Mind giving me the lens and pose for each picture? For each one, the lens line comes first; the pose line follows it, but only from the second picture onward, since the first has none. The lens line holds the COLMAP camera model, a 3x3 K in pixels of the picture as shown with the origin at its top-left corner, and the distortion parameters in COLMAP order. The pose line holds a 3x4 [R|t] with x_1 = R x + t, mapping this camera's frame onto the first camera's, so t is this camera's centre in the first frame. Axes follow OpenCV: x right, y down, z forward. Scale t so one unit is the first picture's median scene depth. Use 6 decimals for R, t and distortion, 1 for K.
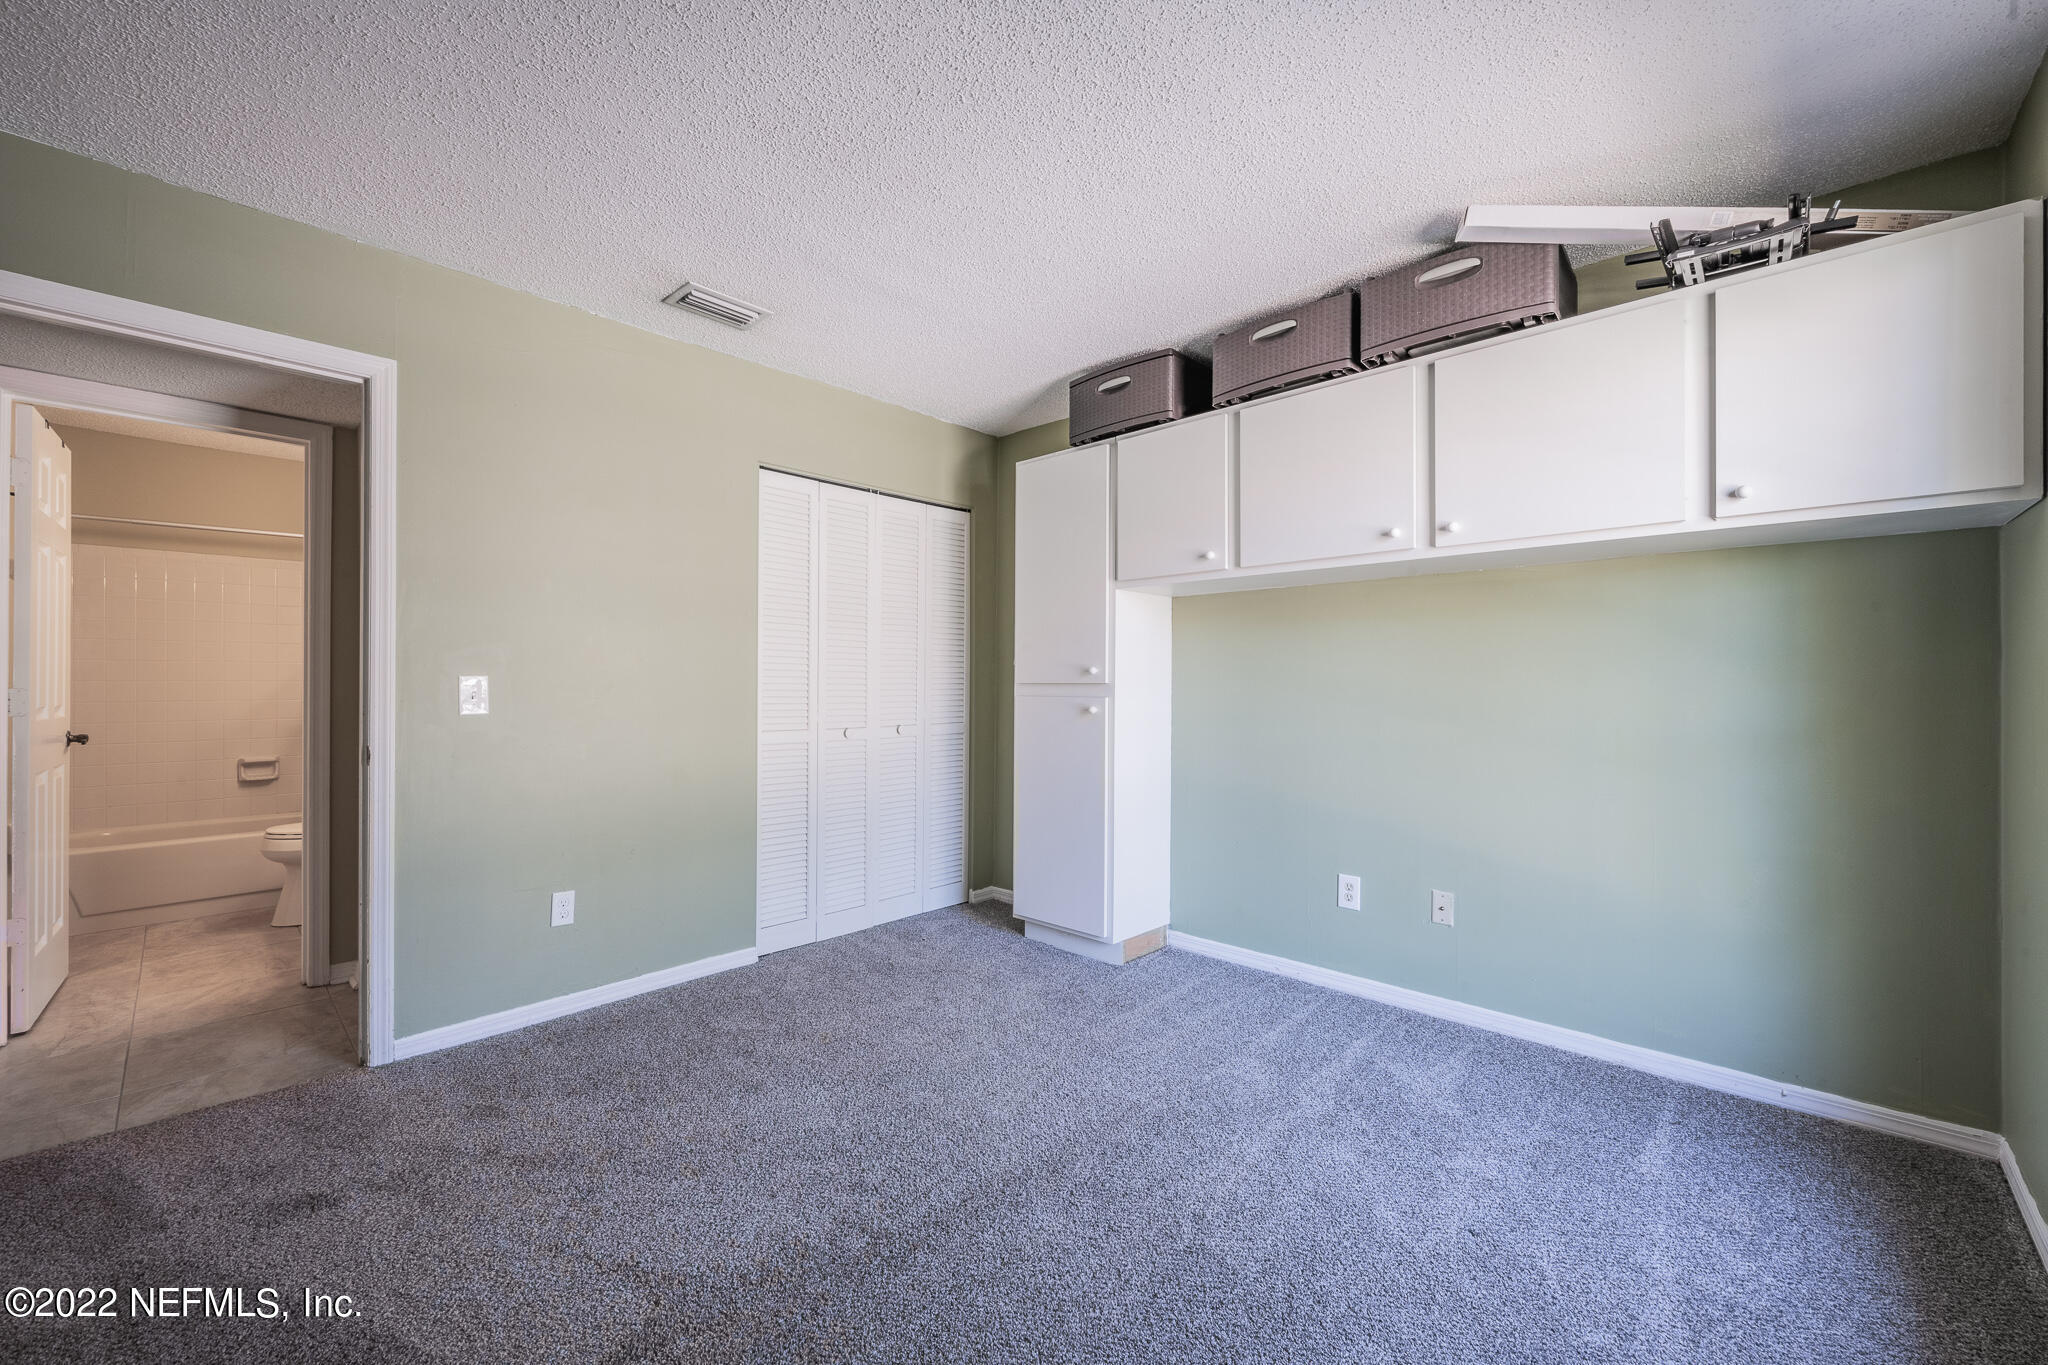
lens RADIAL K [[809.2, 0, 1036.3], [0, 809.2, 677.3], [0, 0, 1]] dist [-0.000574, -0.000087]
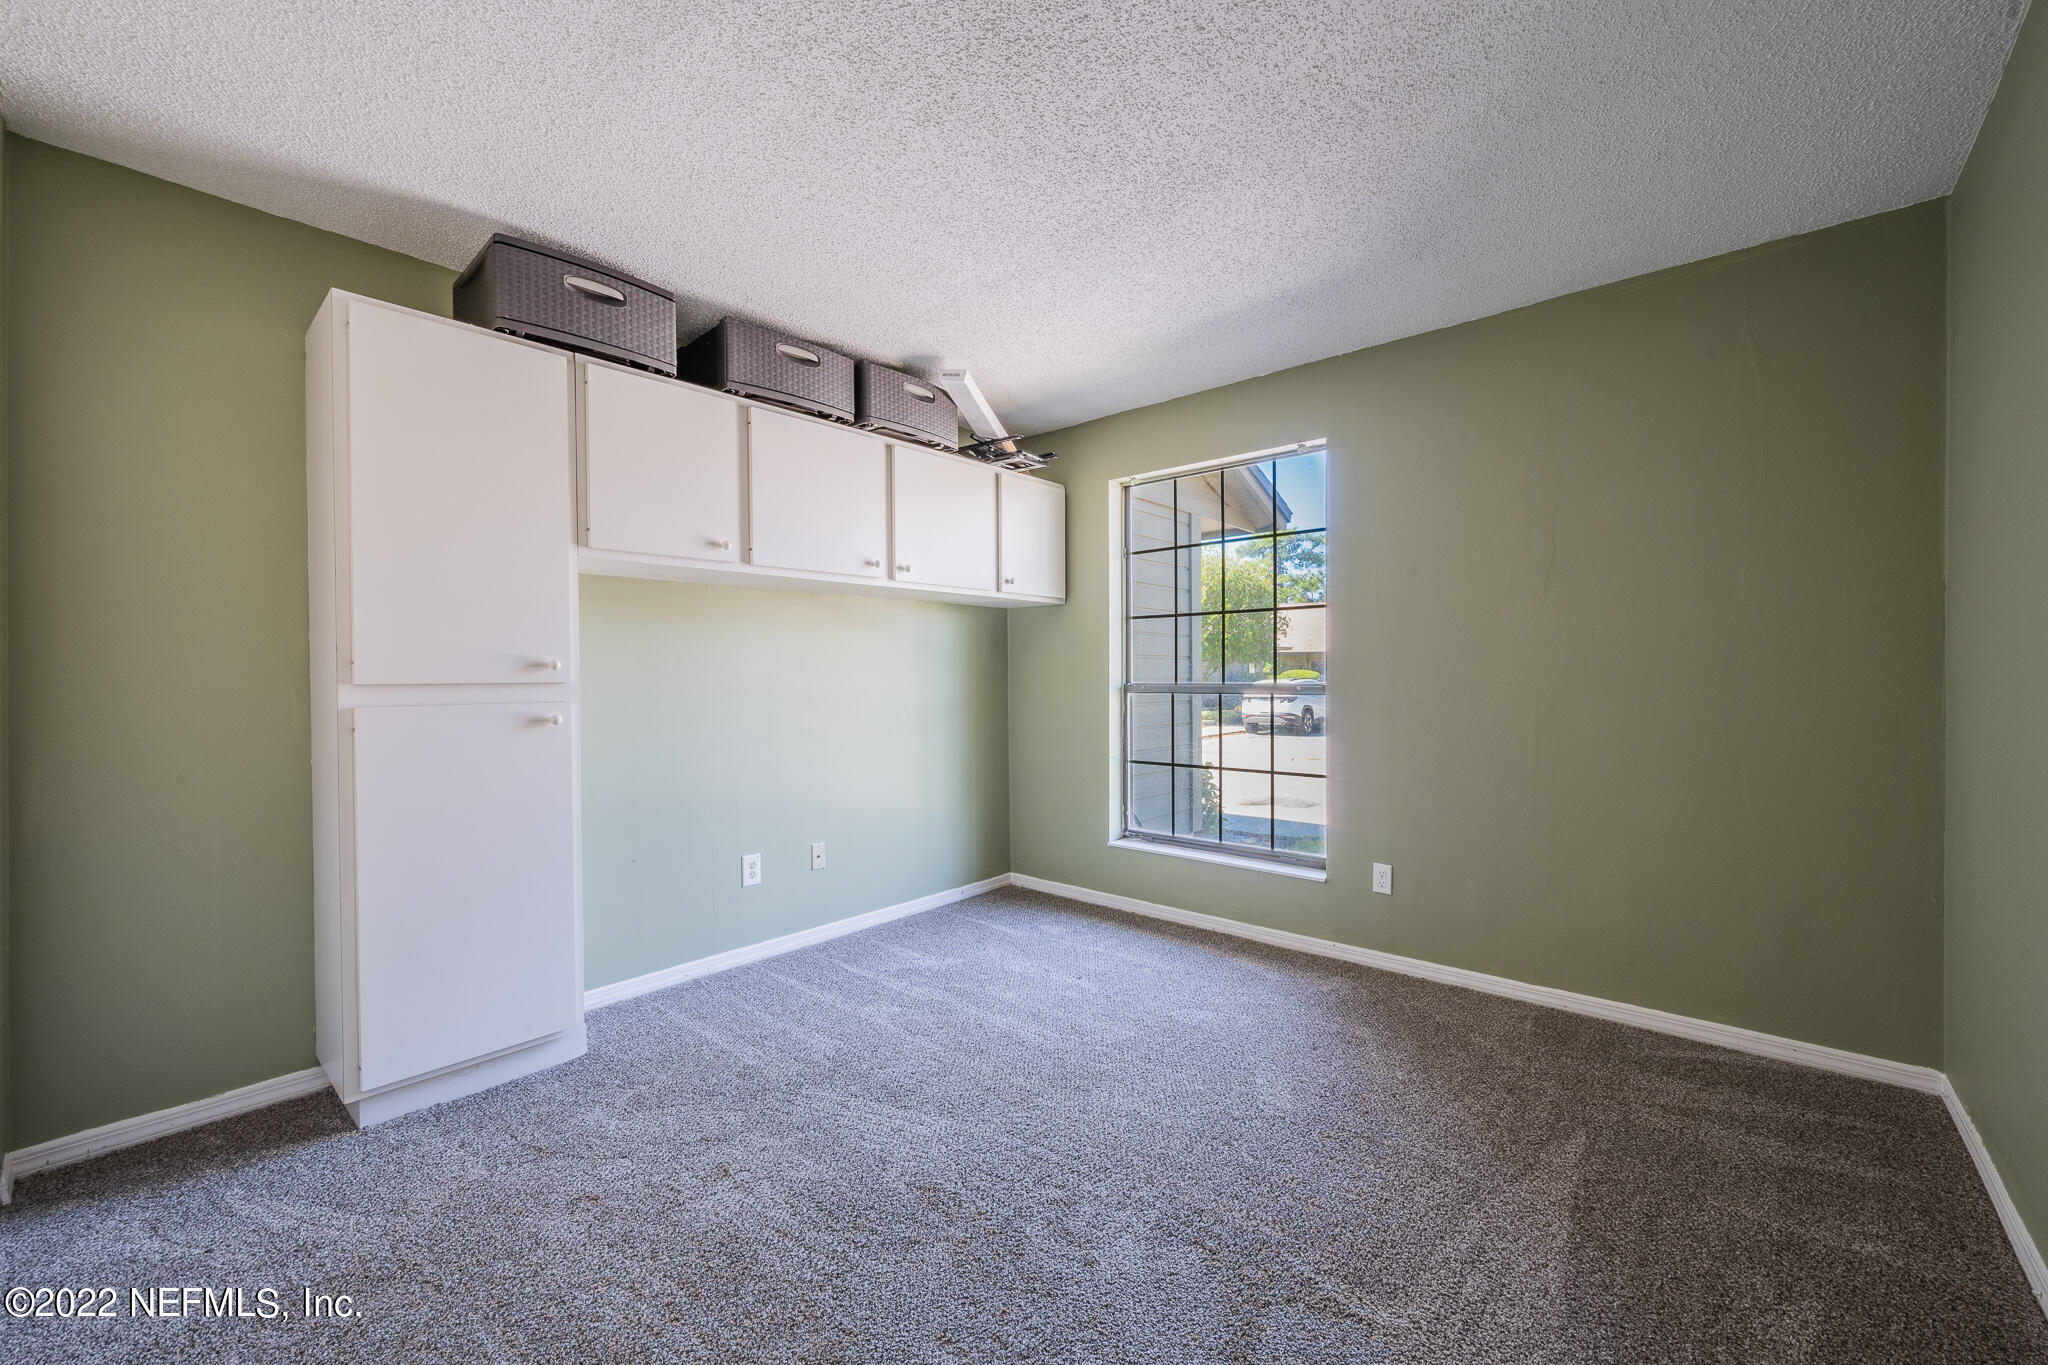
lens RADIAL K [[809.2, 0, 1007.0], [0, 809.2, 681.6], [0, 0, 1]] dist [-0.000574, -0.000087]
pose [[-0.017323, -0.003641, 0.999843, -0.754150], [0.004768, 0.999982, 0.003724, 0.006622], [-0.999839, 0.004832, -0.017305, 0.702812]]
